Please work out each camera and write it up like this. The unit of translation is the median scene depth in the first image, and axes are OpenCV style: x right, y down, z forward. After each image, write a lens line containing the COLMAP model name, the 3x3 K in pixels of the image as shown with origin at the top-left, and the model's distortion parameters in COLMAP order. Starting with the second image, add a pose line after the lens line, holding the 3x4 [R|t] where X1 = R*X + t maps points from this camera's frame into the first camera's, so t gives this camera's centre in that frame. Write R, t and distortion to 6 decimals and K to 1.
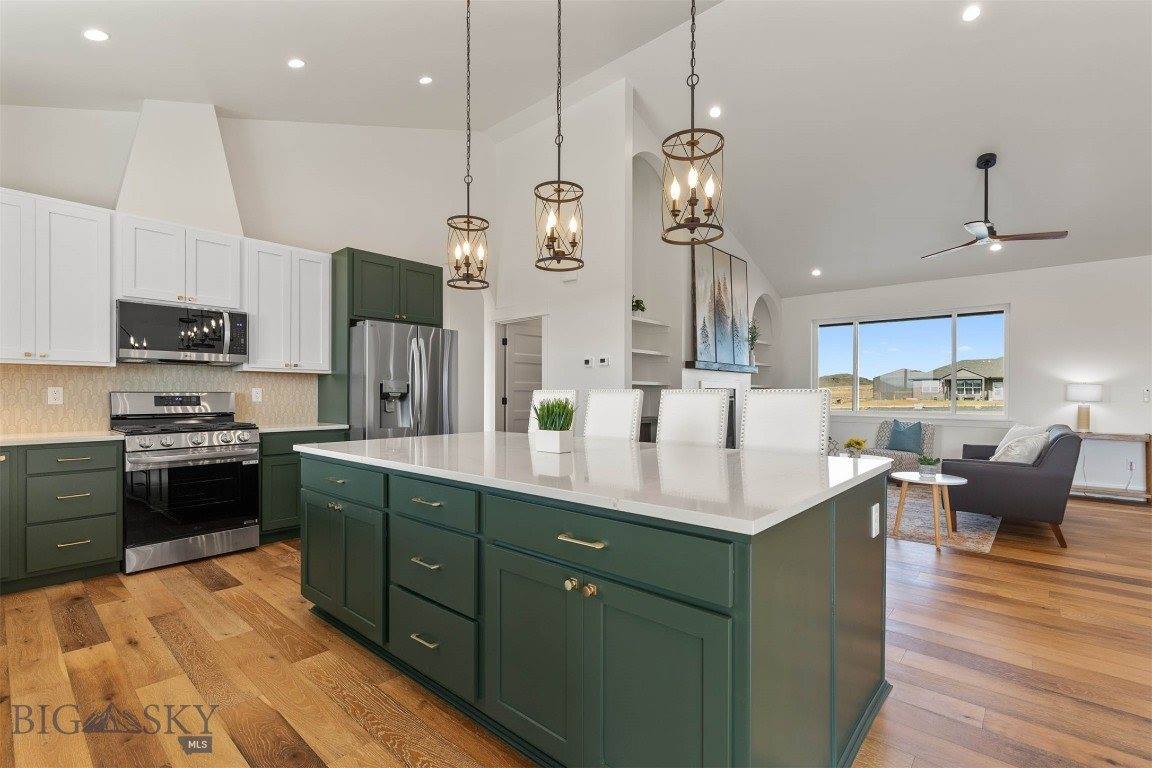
lens RADIAL K [[523.8, 0, 577.0], [0, 523.8, 391.1], [0, 0, 1]] dist [0.015300, -0.000066]
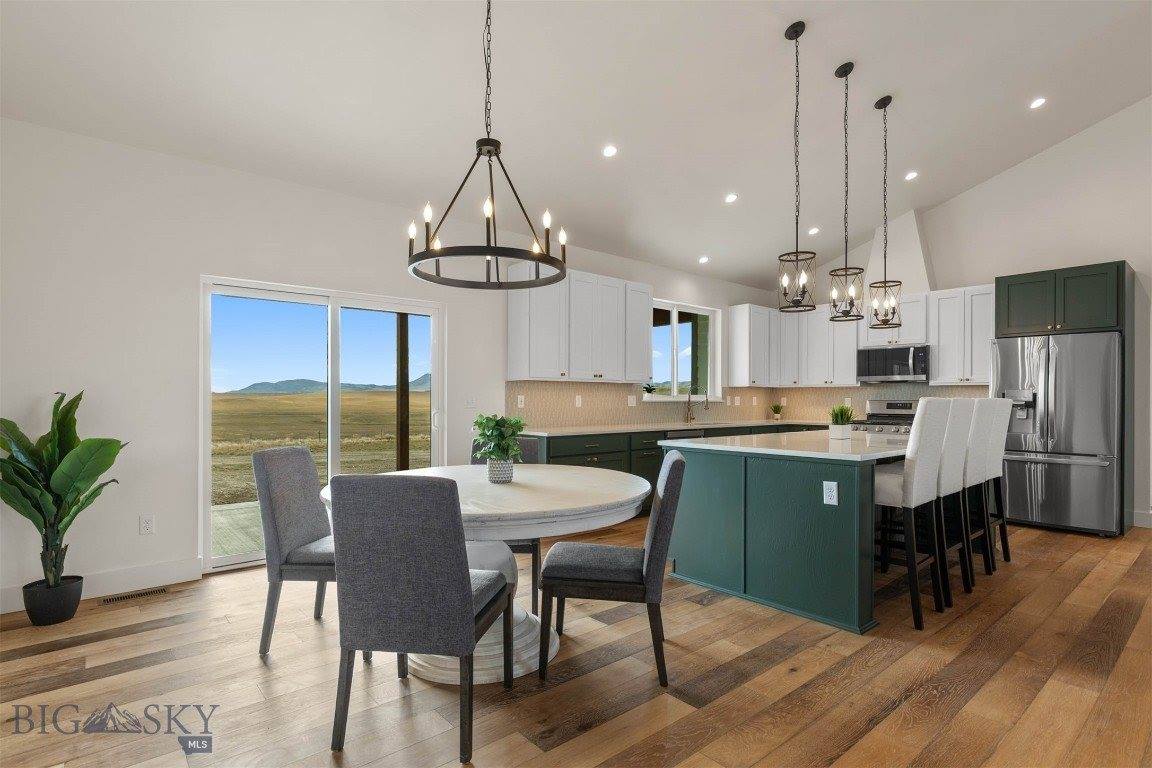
lens RADIAL K [[580.9, 0, 574.5], [0, 580.9, 394.4], [0, 0, 1]] dist [0.012228, 0.003786]
pose [[-0.142234, -0.009288, -0.989789, 1.141528], [0.002984, 0.999947, -0.009812, -0.002248], [0.989829, -0.004349, -0.142199, 0.290262]]
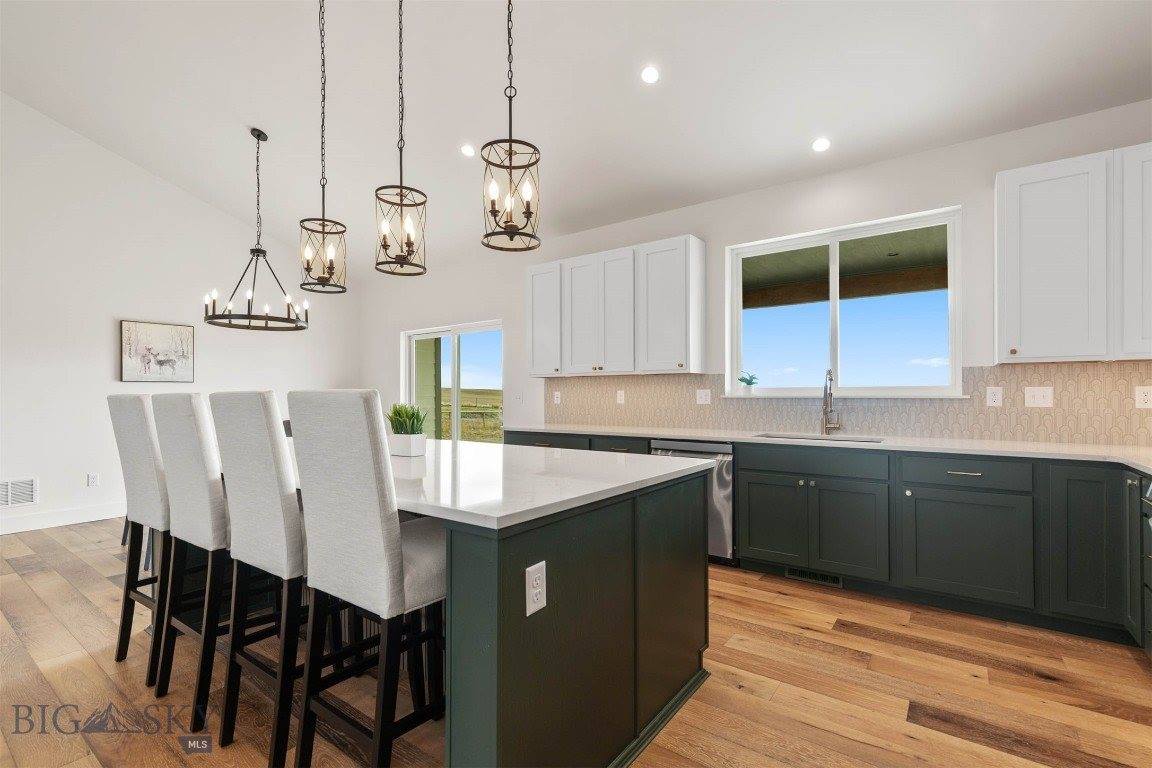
lens RADIAL K [[523.8, 0, 569.3], [0, 523.8, 388.2], [0, 0, 1]] dist [0.015300, -0.000066]
pose [[-0.995232, 0.008134, -0.097195, -0.137831], [0.009132, 0.999910, -0.009826, -0.008605], [0.097106, -0.010667, -0.995217, 1.293726]]
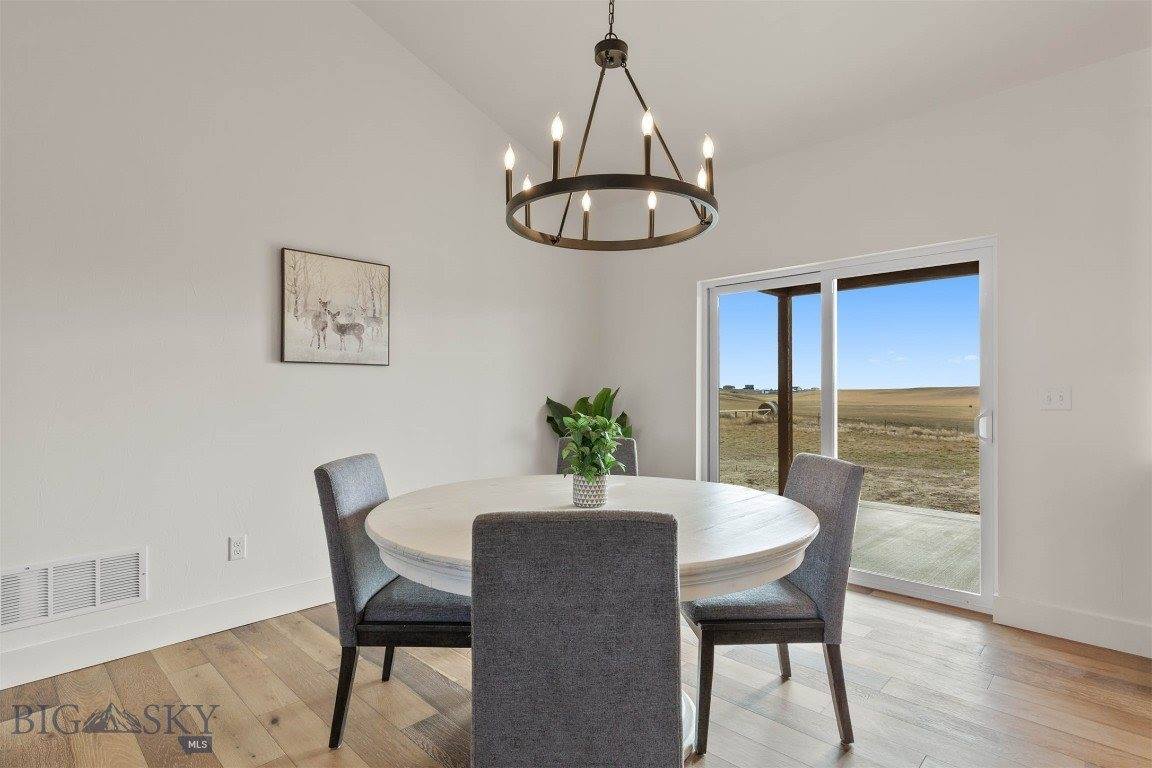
lens RADIAL K [[580.9, 0, 575.1], [0, 580.9, 387.0], [0, 0, 1]] dist [0.012228, 0.003786]
pose [[-0.999175, 0.003555, 0.040448, 0.425182], [0.003078, 0.999925, -0.011854, -0.004584], [-0.040487, -0.011720, -0.999111, 0.631428]]
